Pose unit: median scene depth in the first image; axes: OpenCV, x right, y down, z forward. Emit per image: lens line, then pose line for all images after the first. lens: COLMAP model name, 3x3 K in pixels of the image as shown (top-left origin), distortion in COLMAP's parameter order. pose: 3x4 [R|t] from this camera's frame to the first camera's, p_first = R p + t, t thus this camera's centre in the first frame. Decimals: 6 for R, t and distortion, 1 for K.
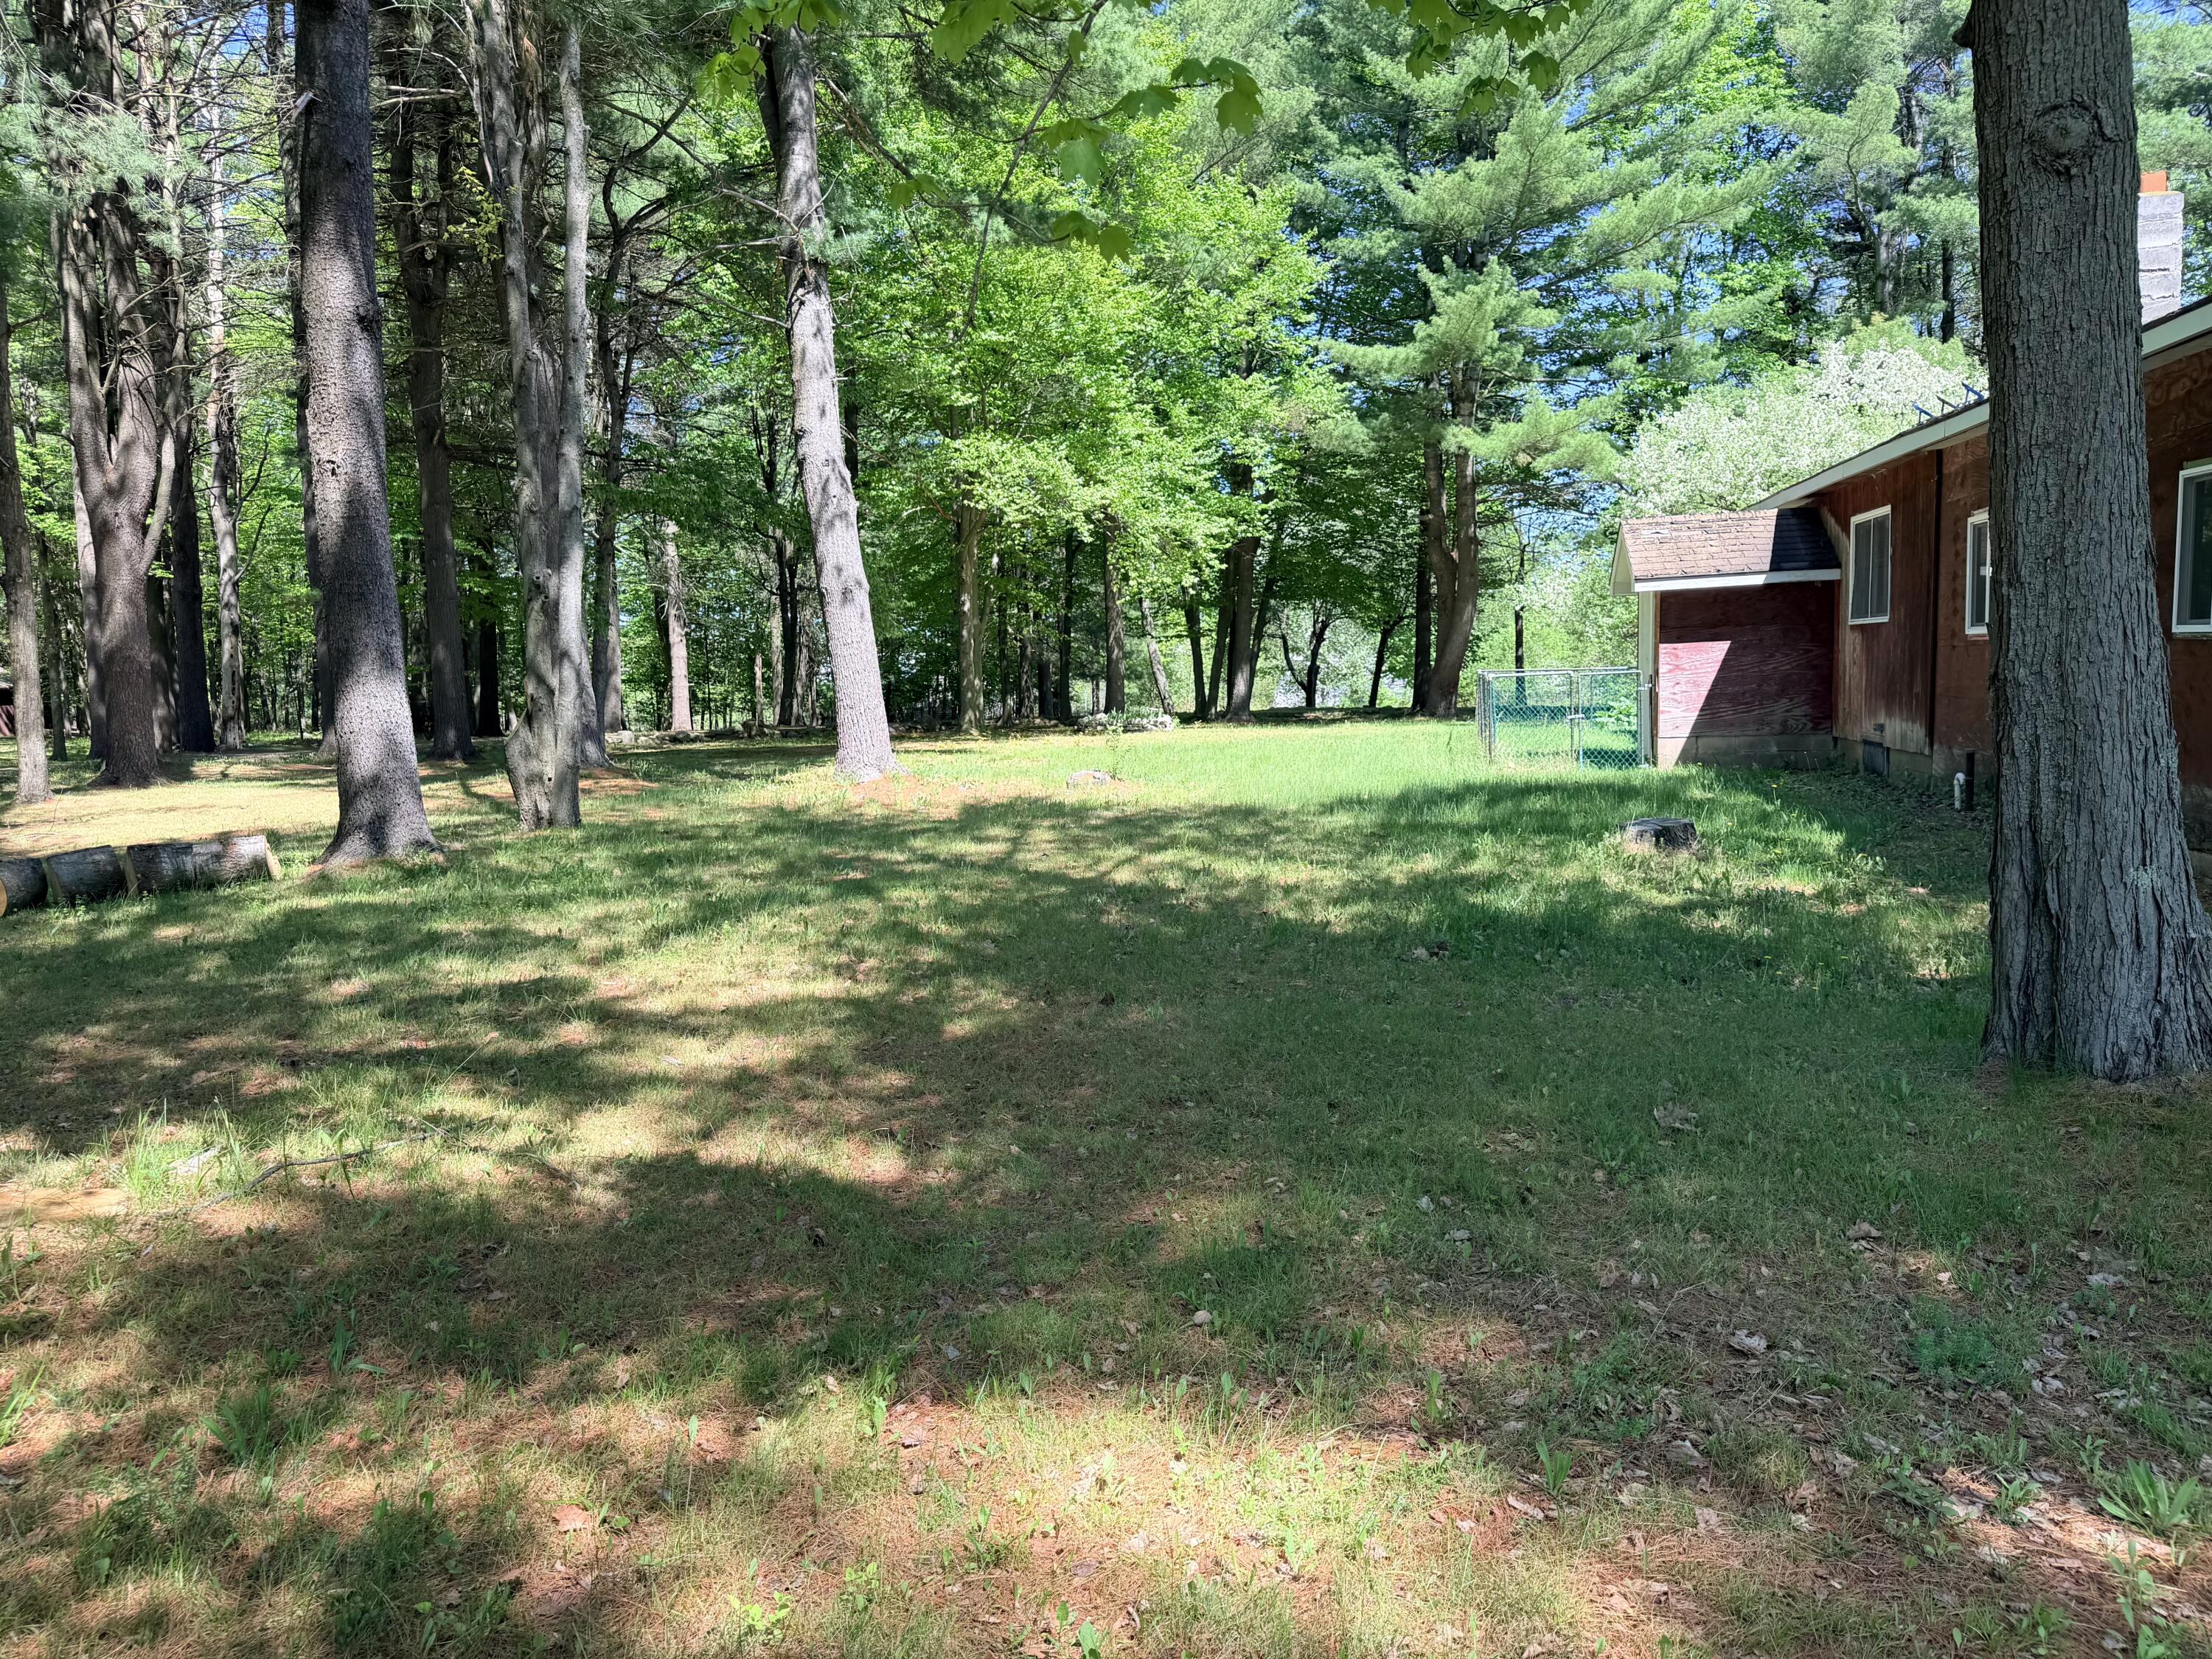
lens RADIAL K [[1545.9, 0, 1106.0], [0, 1545.9, 829.5], [0, 0, 1]] dist [0.079081, -0.109381]
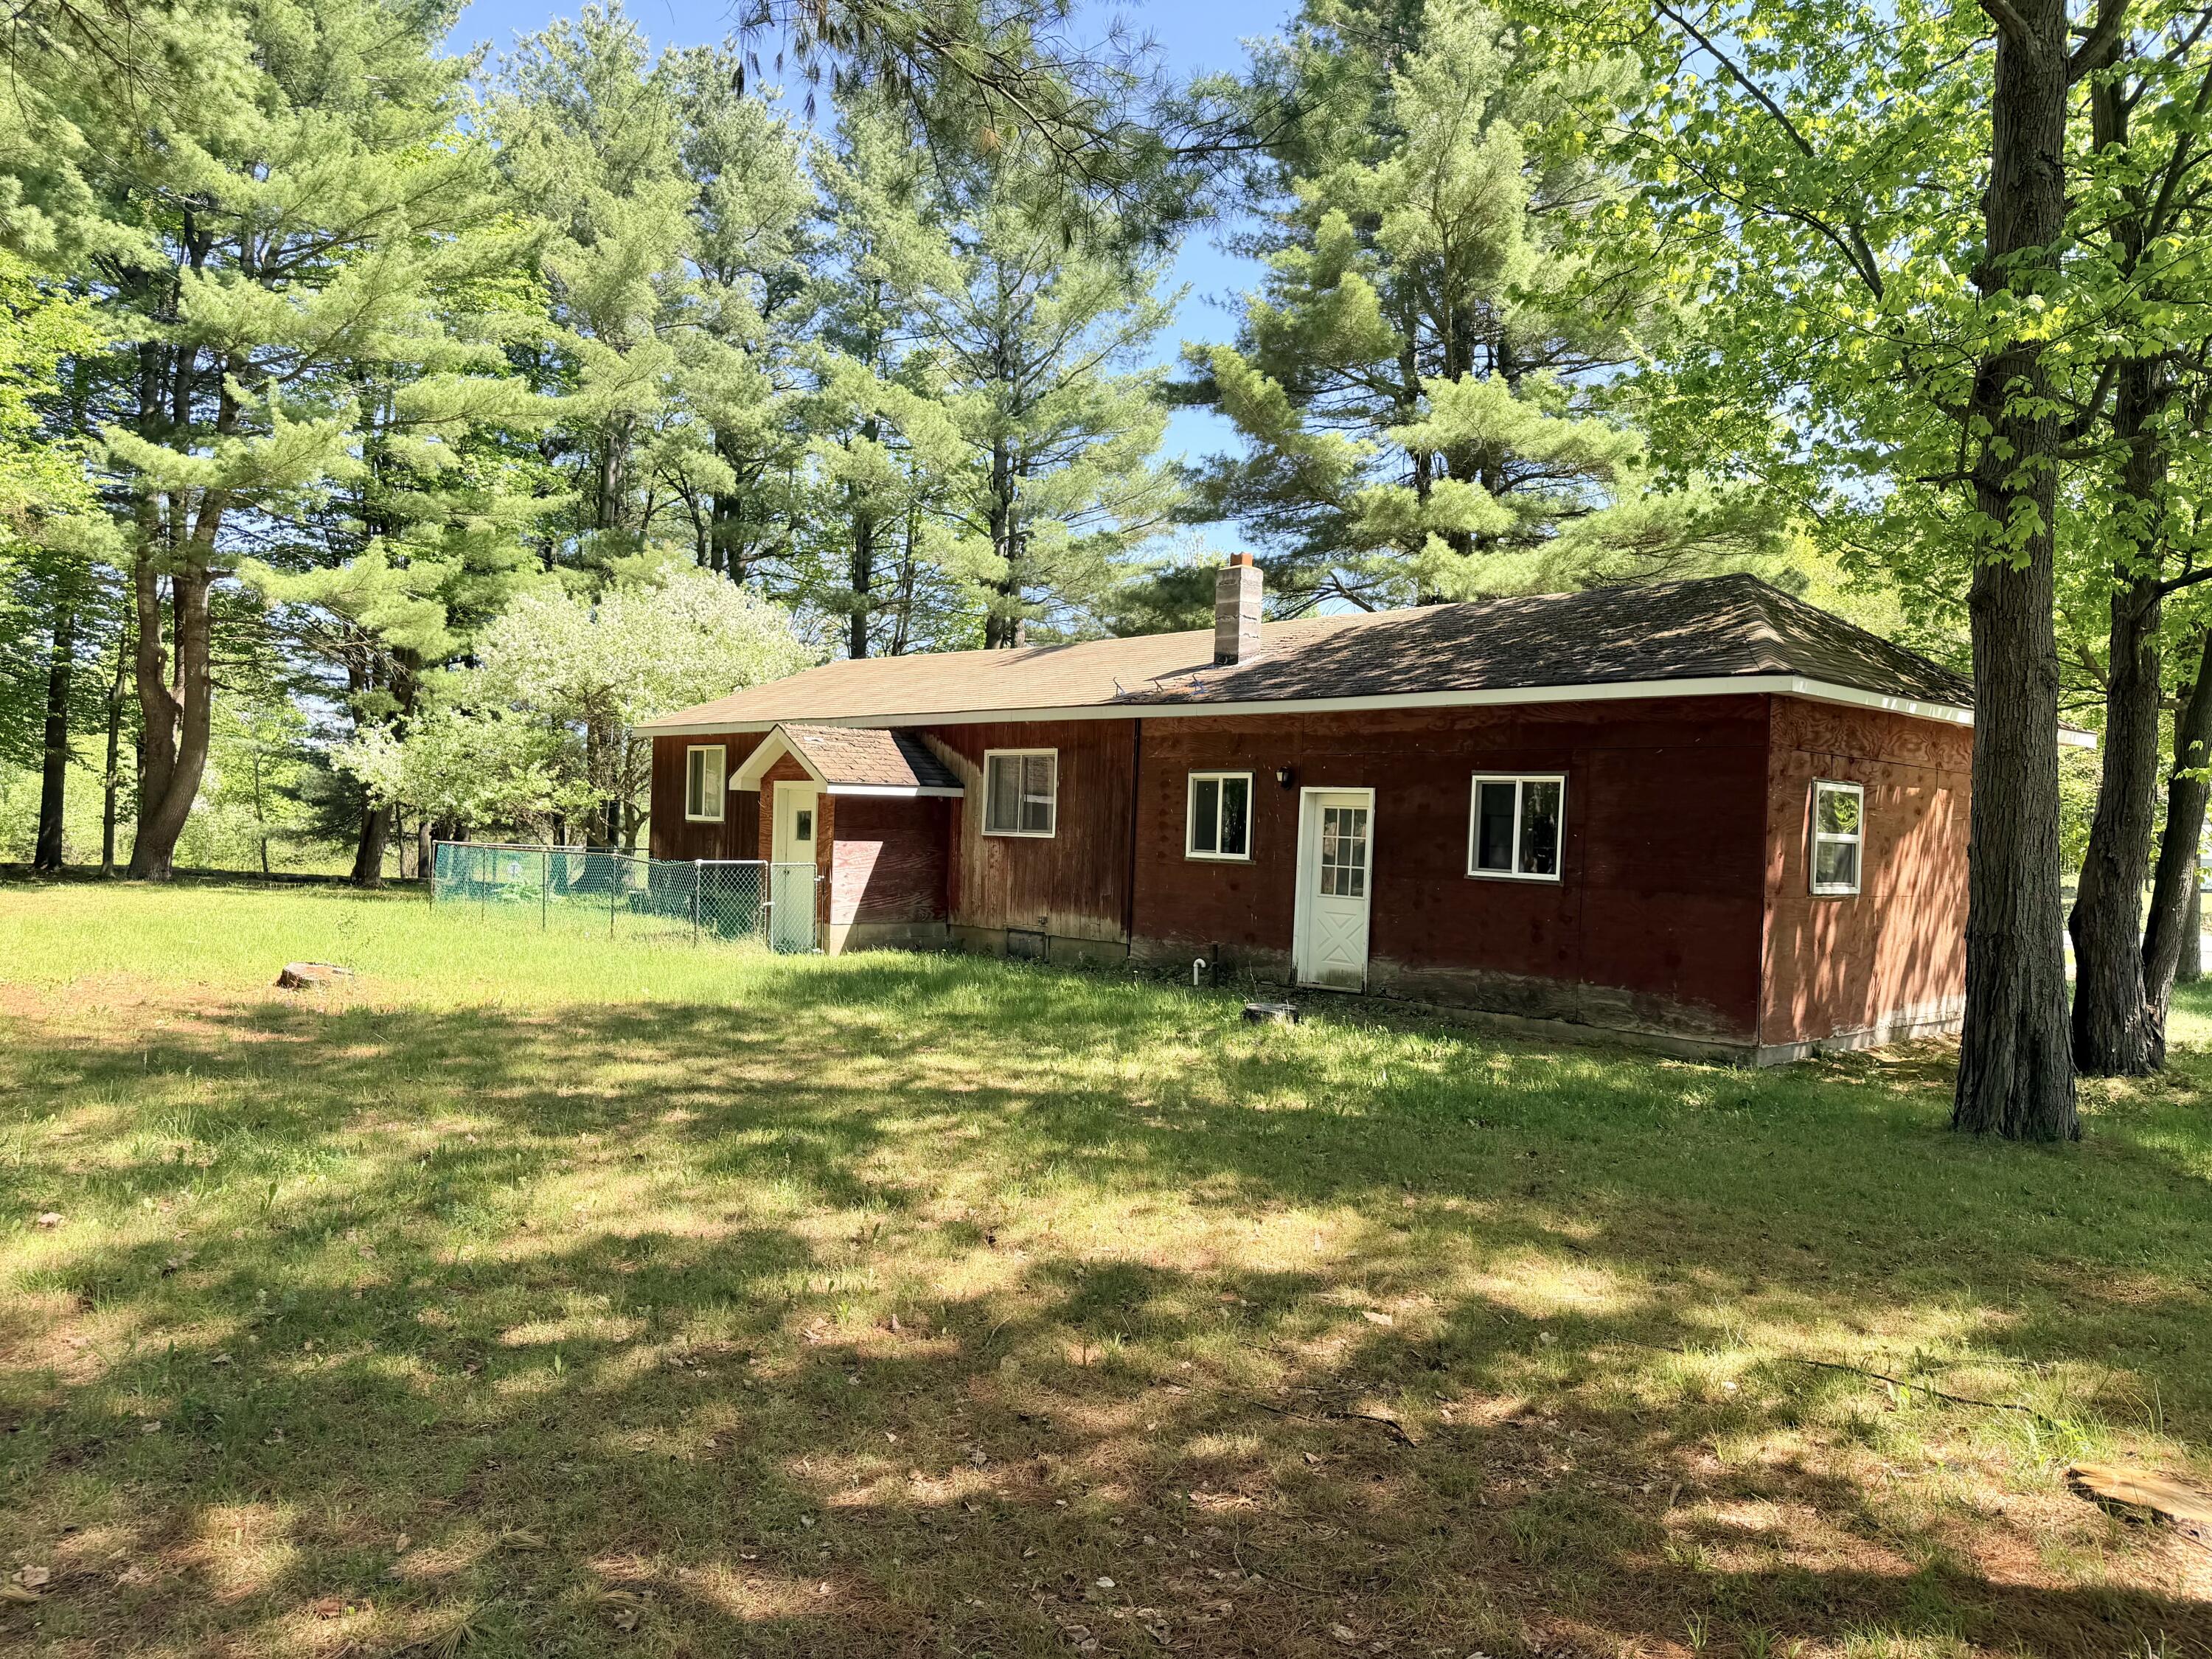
lens RADIAL K [[1545.9, 0, 1106.0], [0, 1545.9, 829.5], [0, 0, 1]] dist [0.079081, -0.109381]
pose [[0.553022, 0.056970, 0.831216, -0.462821], [0.030242, 0.995630, -0.088359, -0.022485], [-0.832617, 0.074002, 0.548883, 0.229616]]
